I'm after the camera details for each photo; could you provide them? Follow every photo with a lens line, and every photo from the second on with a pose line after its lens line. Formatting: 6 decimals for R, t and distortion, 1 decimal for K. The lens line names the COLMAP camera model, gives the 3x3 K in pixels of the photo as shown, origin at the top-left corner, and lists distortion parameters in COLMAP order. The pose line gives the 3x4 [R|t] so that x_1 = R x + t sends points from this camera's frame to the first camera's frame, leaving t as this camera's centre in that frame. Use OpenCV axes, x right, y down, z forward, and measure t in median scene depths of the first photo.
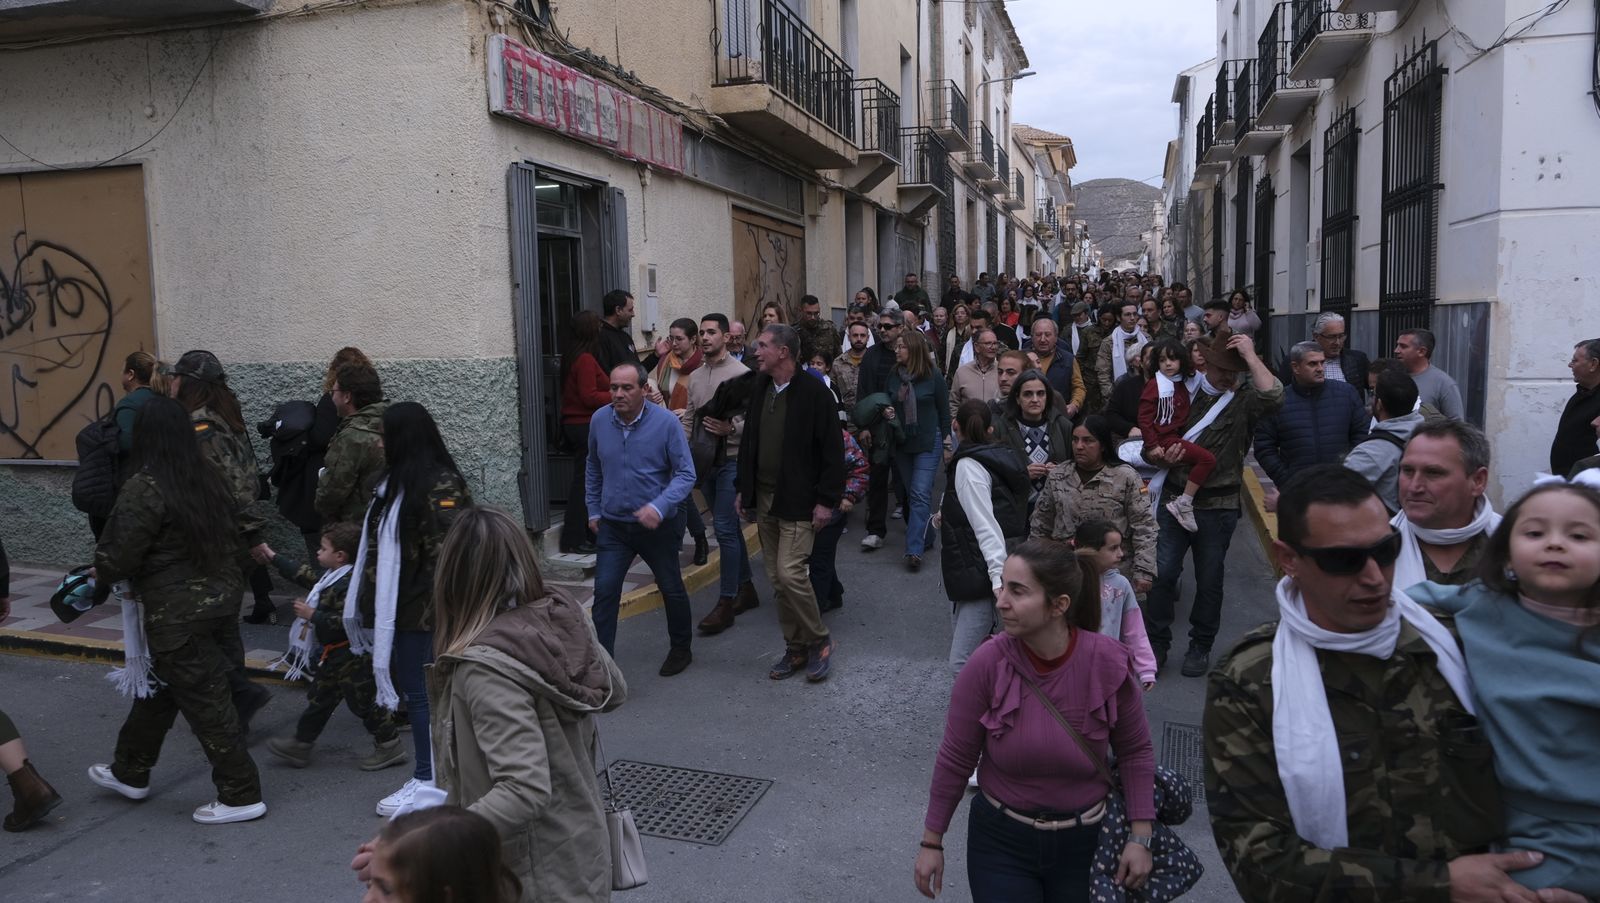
lens RADIAL K [[1103.7, 0, 803.3], [0, 1103.7, 441.8], [0, 0, 1]] dist [-0.043007, 0.019035]
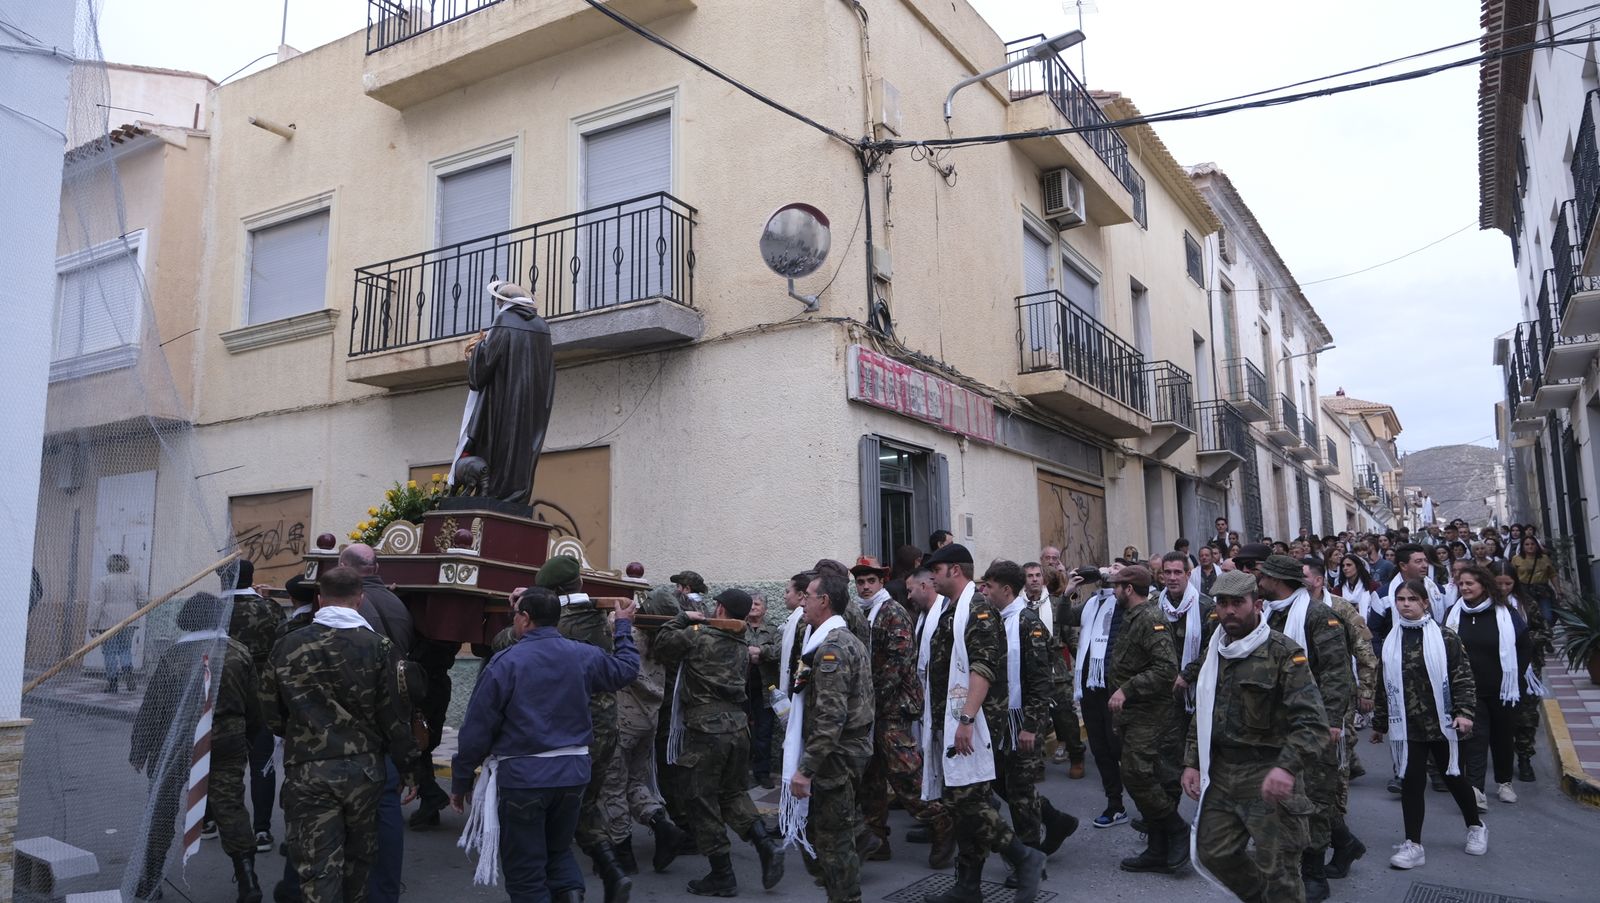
lens RADIAL K [[1103.7, 0, 805.1], [0, 1103.7, 447.9], [0, 0, 1]] dist [-0.043007, 0.019035]
pose [[0.957351, -0.039152, -0.286261, 0.035557], [-0.034134, 0.968512, -0.246617, 0.064521], [0.286903, 0.245870, 0.925870, -0.178843]]
